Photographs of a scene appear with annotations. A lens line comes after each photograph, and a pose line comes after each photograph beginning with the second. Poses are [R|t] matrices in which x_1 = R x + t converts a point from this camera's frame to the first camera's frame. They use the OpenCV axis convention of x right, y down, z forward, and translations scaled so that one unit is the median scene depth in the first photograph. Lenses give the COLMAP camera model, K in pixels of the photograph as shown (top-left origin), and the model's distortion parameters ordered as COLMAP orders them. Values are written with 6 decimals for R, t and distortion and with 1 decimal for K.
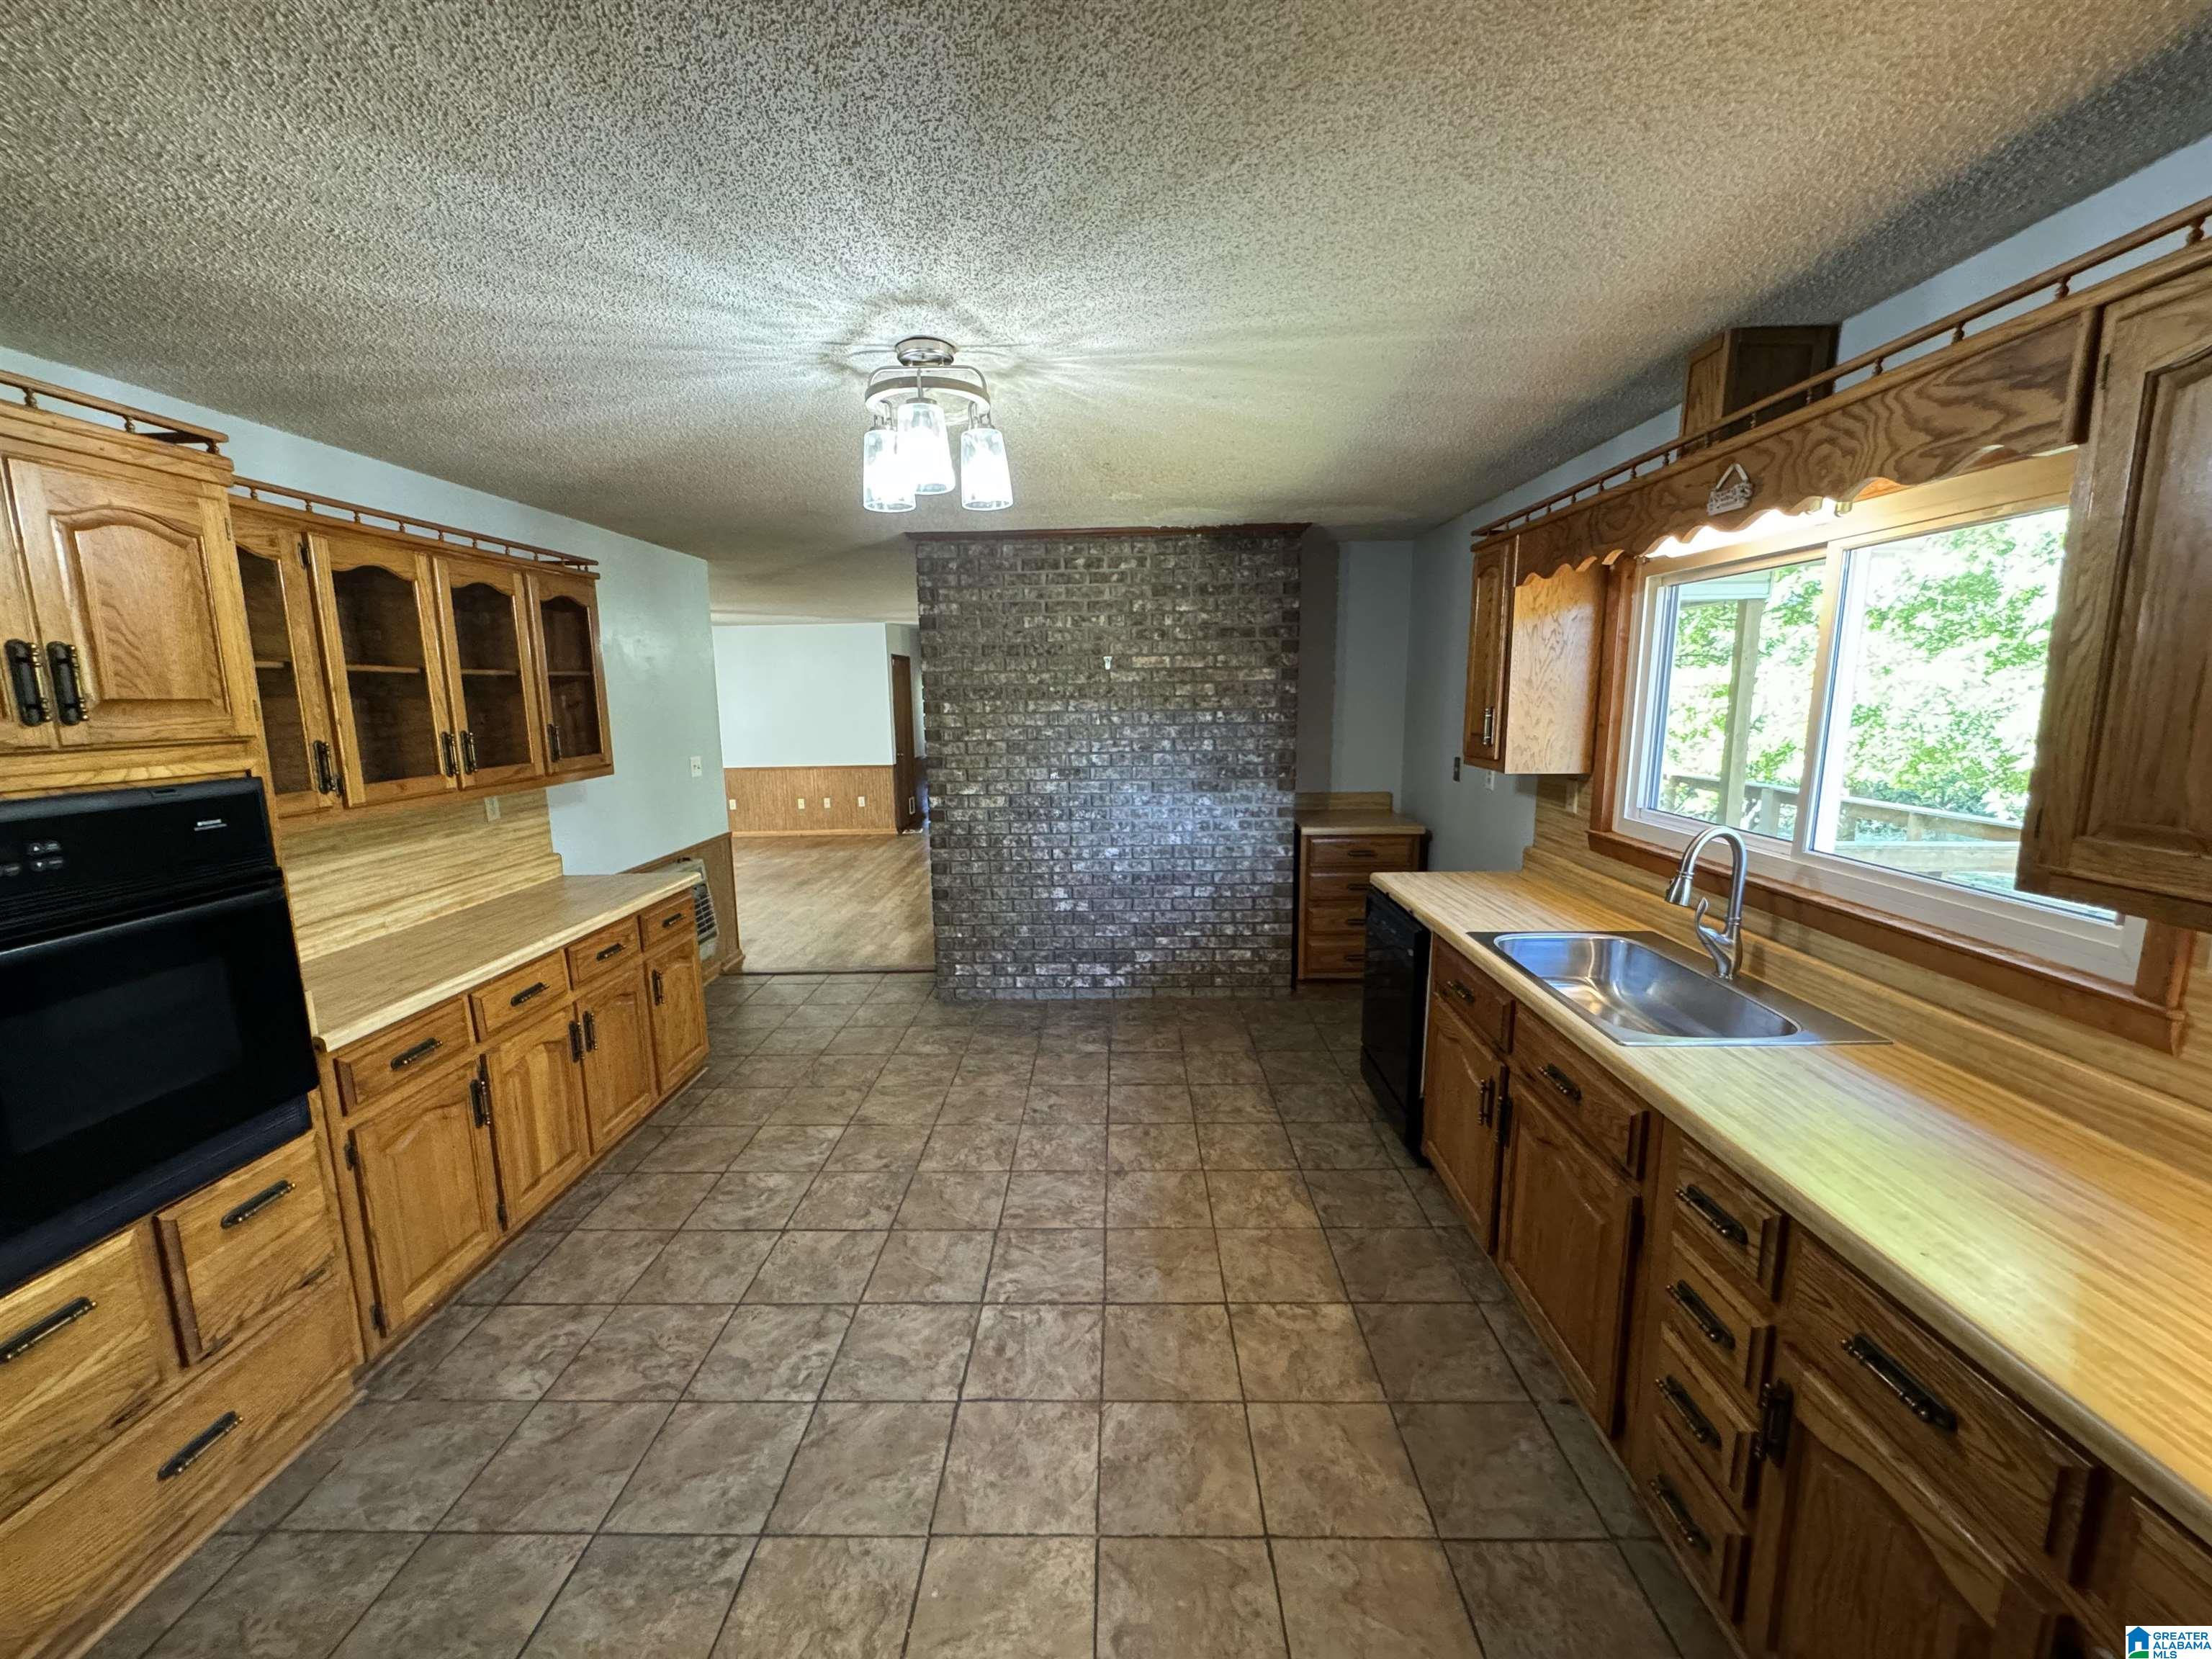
lens RADIAL K [[884.2, 0, 1100.6], [0, 884.2, 828.9], [0, 0, 1]] dist [-0.007833, 0.004919]
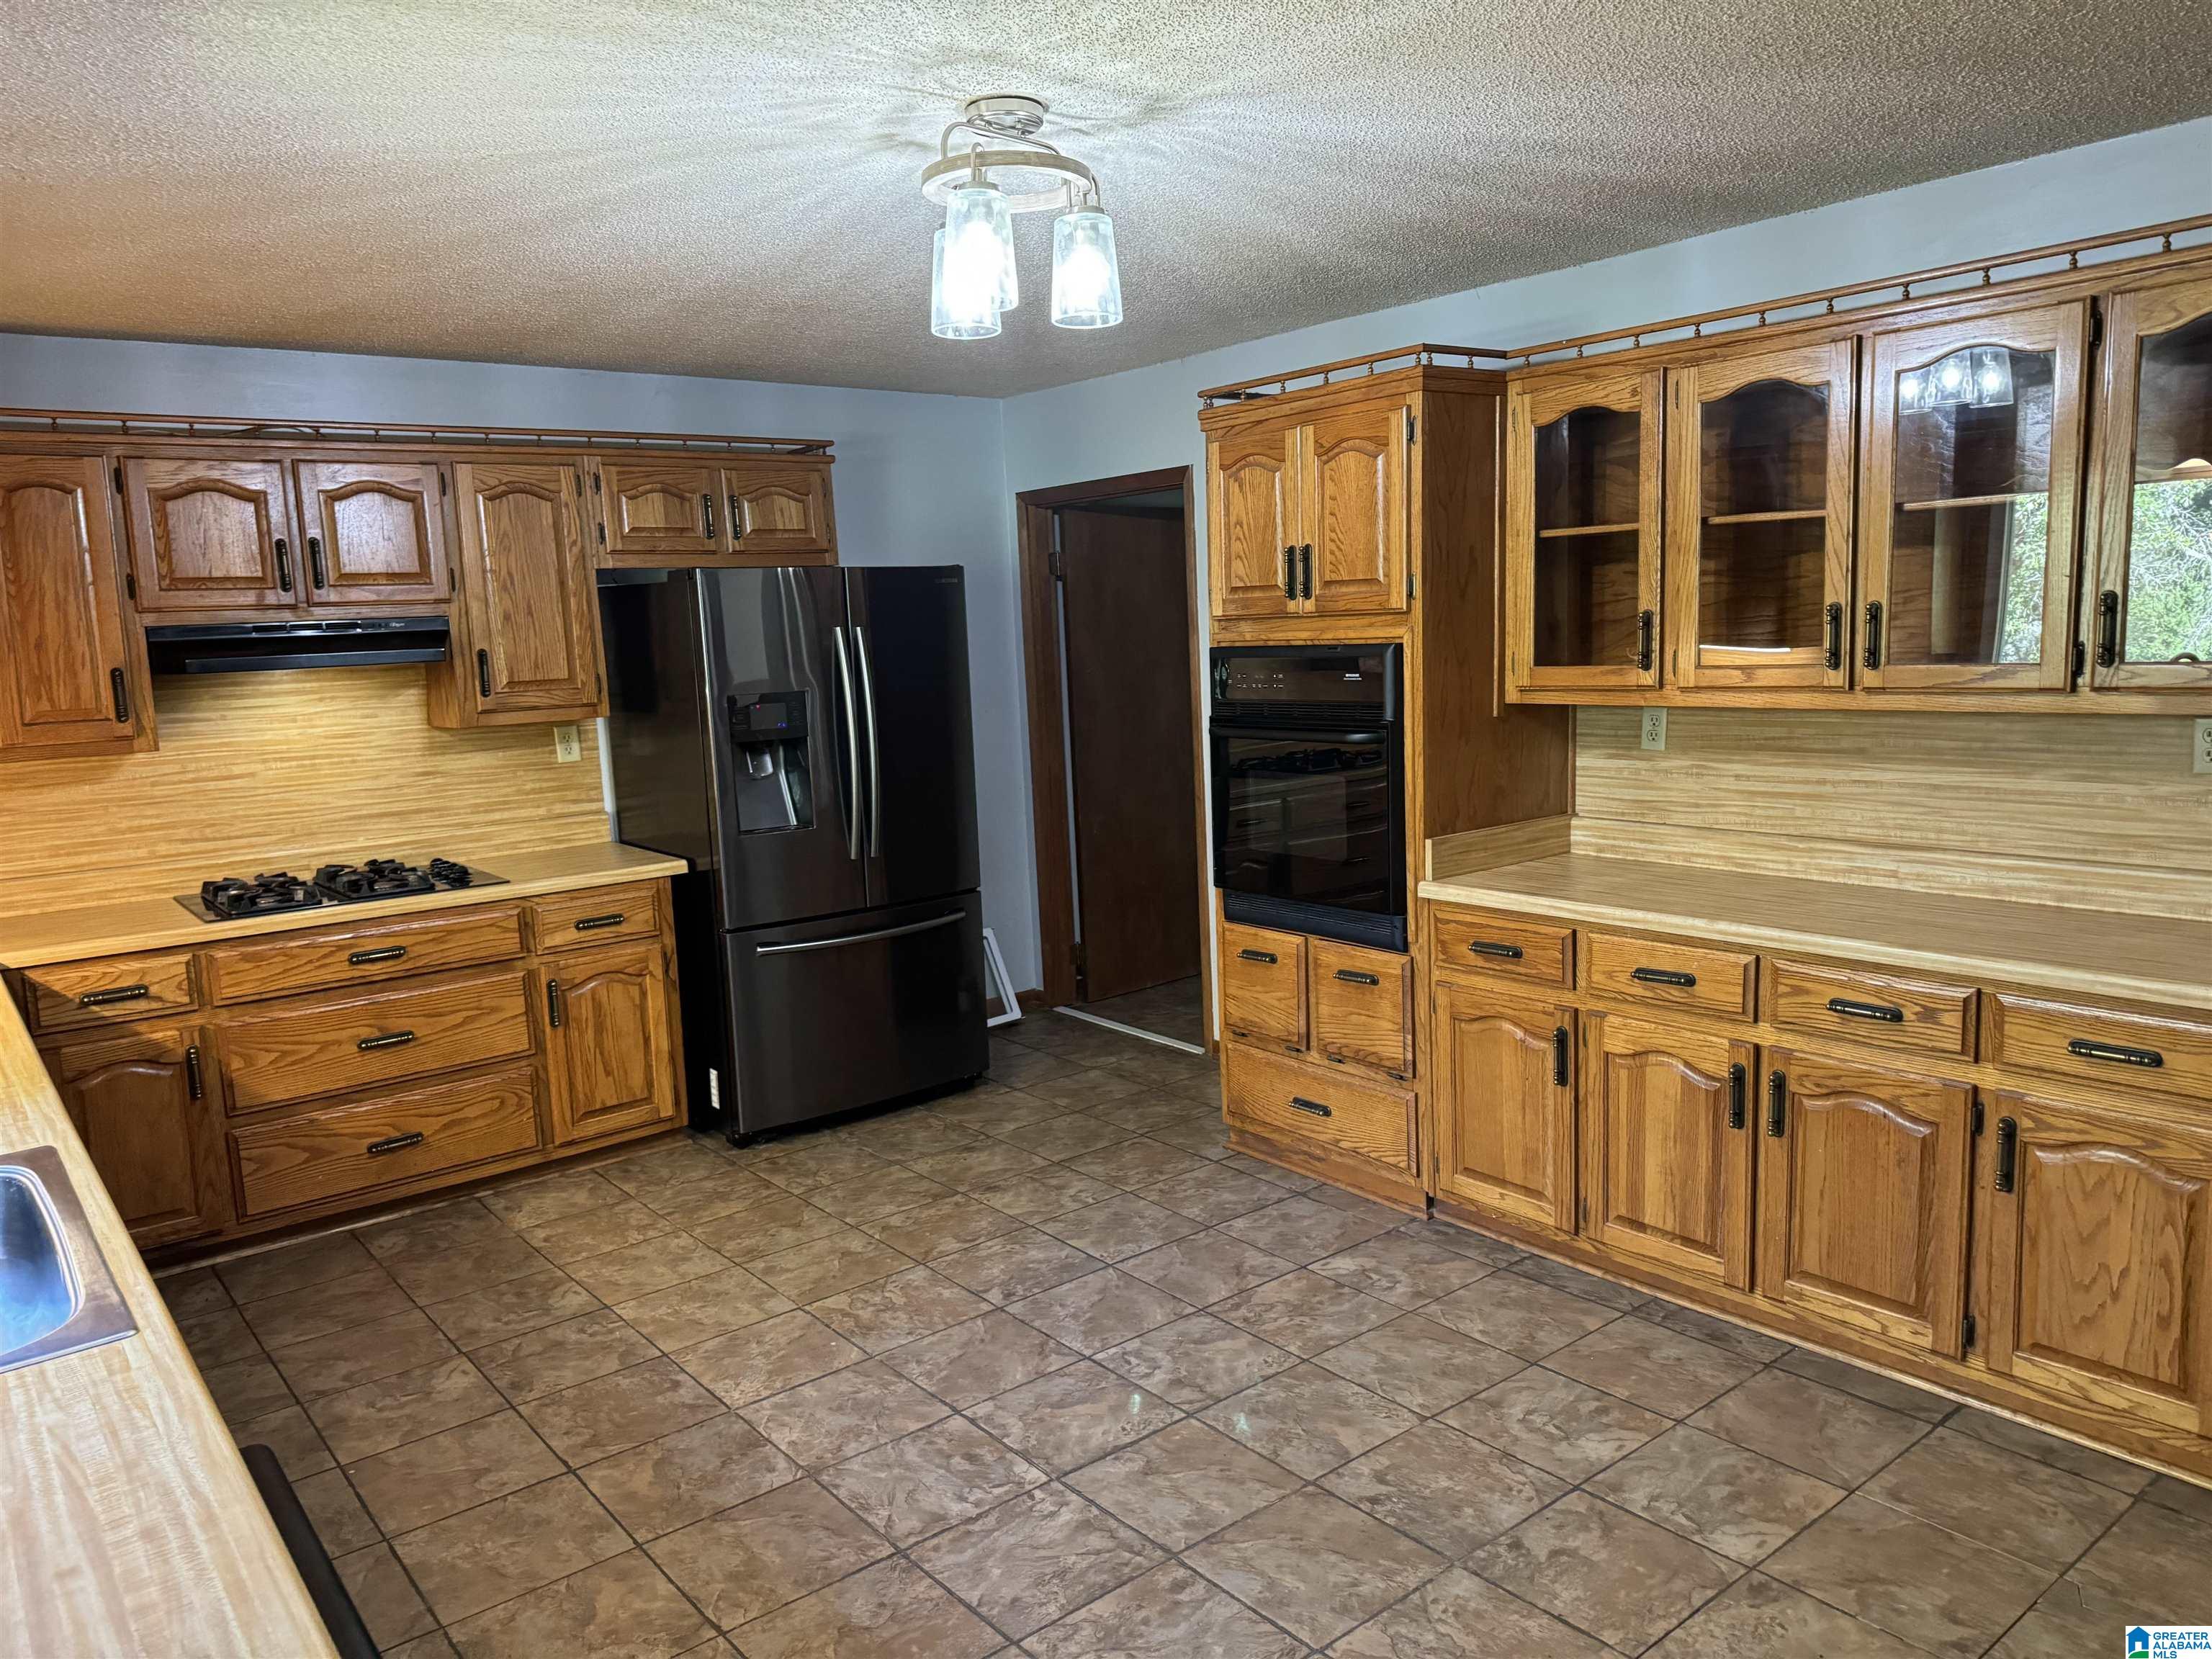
lens RADIAL K [[1551.9, 0, 1117.8], [0, 1551.9, 834.6], [0, 0, 1]] dist [0.141607, -0.233062]
pose [[-0.761019, 0.139250, -0.633609, 0.609644], [-0.045506, 0.962826, 0.266260, -0.309859], [0.647132, 0.231462, -0.726392, 2.053769]]
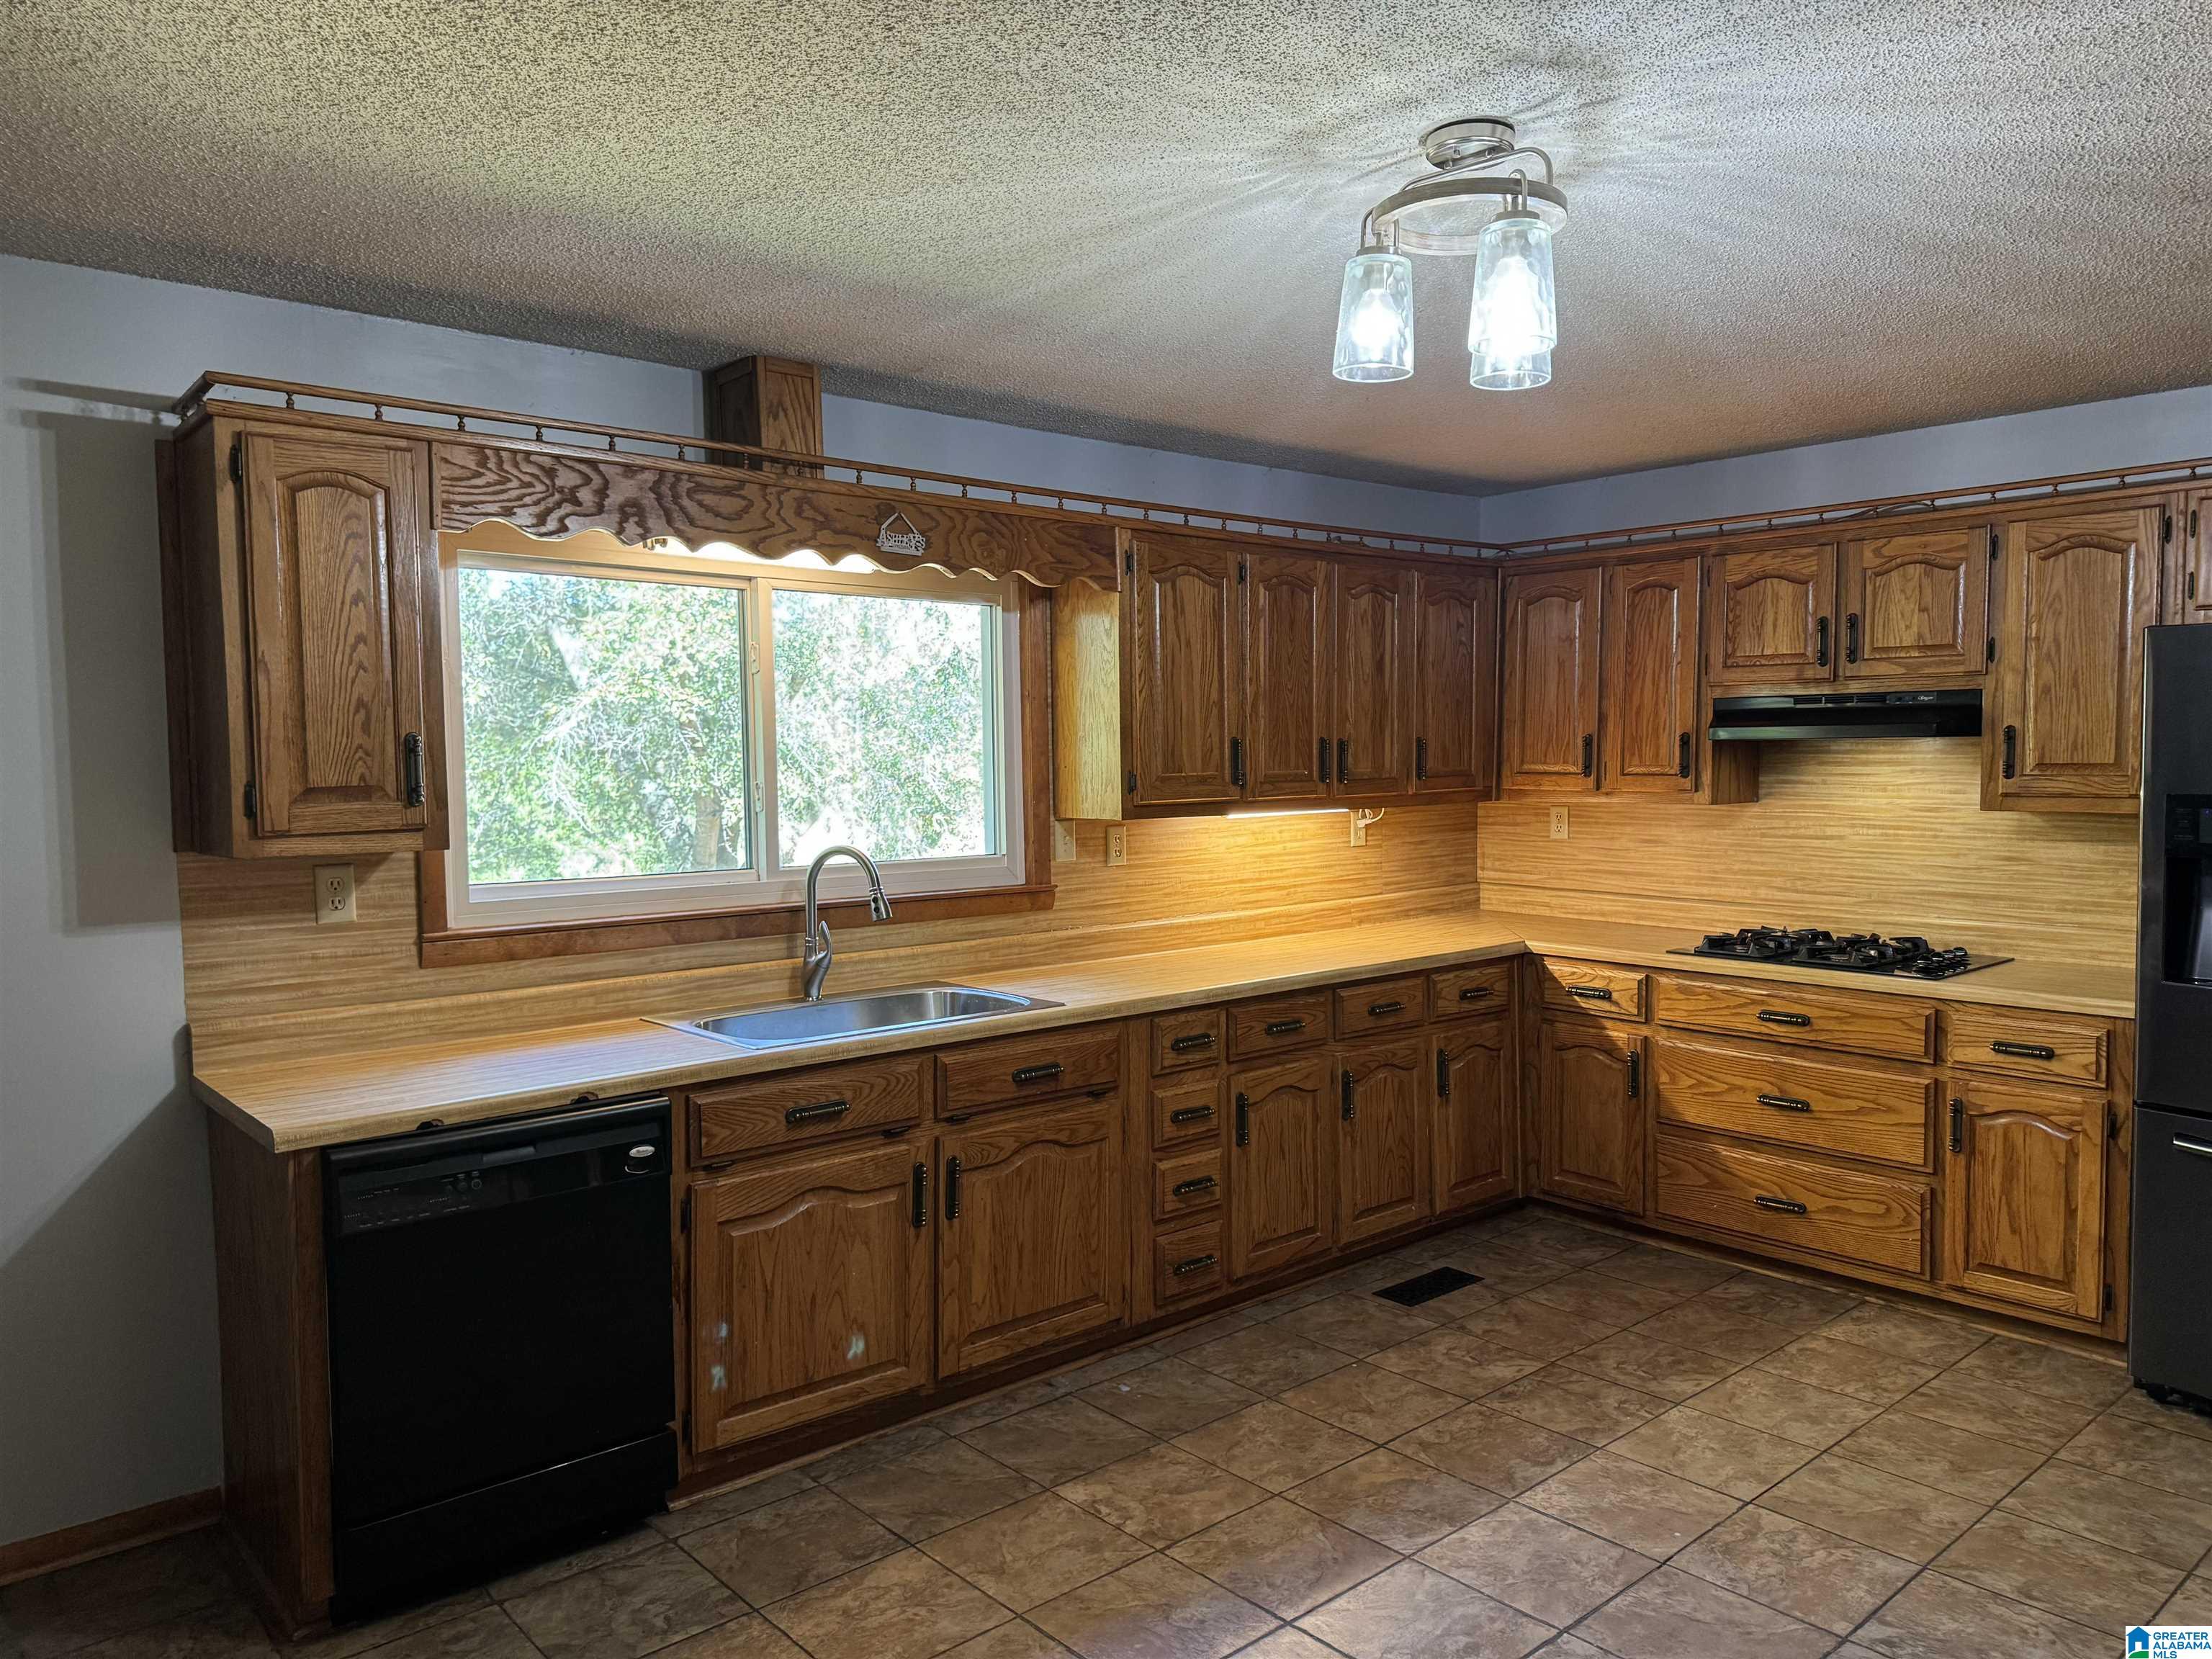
lens RADIAL K [[1578.6, 0, 1113.5], [0, 1578.6, 833.8], [0, 0, 1]] dist [0.008428, -0.001149]
pose [[-0.678962, -0.018008, 0.733953, -0.845471], [0.133481, 0.980010, 0.147526, -0.242039], [-0.721937, 0.198134, -0.662985, 1.975183]]
